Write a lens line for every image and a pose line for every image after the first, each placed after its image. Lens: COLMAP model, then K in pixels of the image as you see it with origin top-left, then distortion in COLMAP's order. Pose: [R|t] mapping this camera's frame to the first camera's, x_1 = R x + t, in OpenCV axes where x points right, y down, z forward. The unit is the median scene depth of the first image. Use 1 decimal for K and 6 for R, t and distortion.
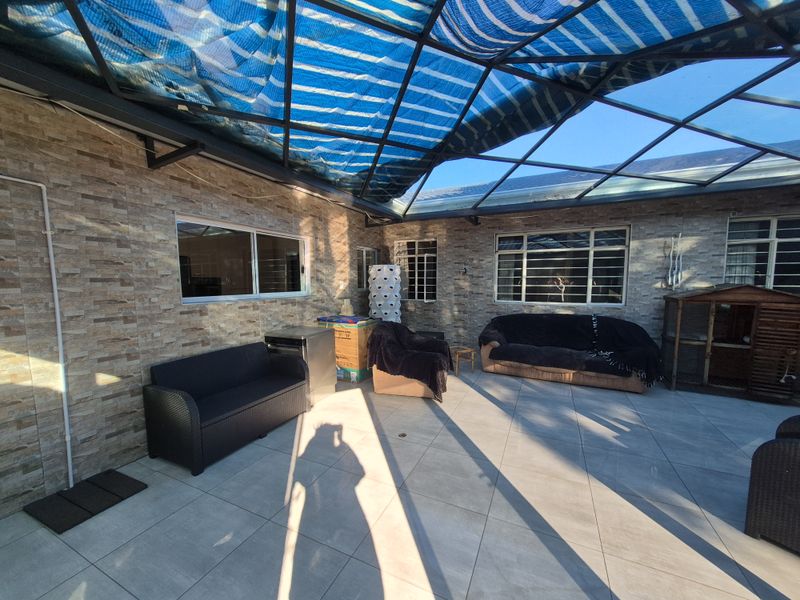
lens RADIAL K [[312.9, 0, 397.1], [0, 312.9, 309.4], [0, 0, 1]] dist [0.001321, -0.000211]
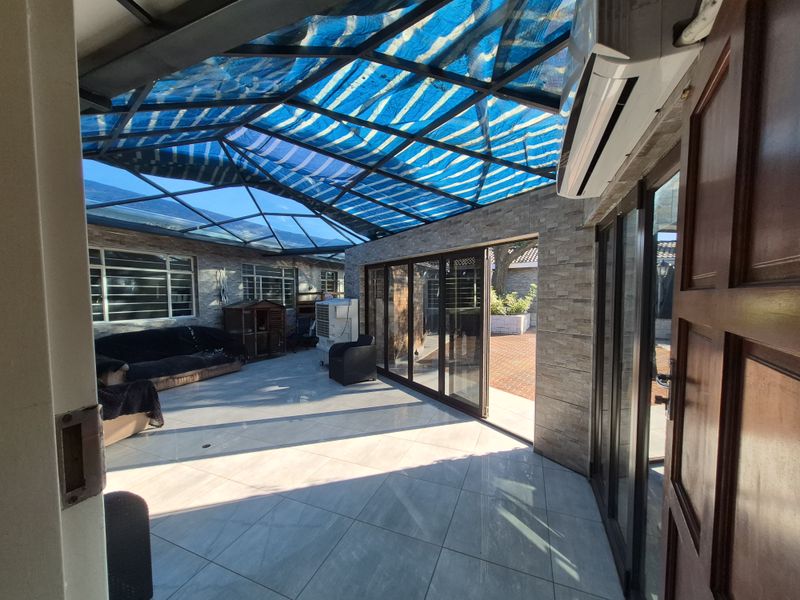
lens RADIAL K [[312.9, 0, 397.1], [0, 312.9, 309.4], [0, 0, 1]] dist [0.001321, -0.000211]
pose [[-0.058756, -0.049718, 0.997034, -0.752153], [0.092066, 0.994233, 0.055003, -0.043863], [-0.994018, 0.095025, -0.053840, 0.266903]]
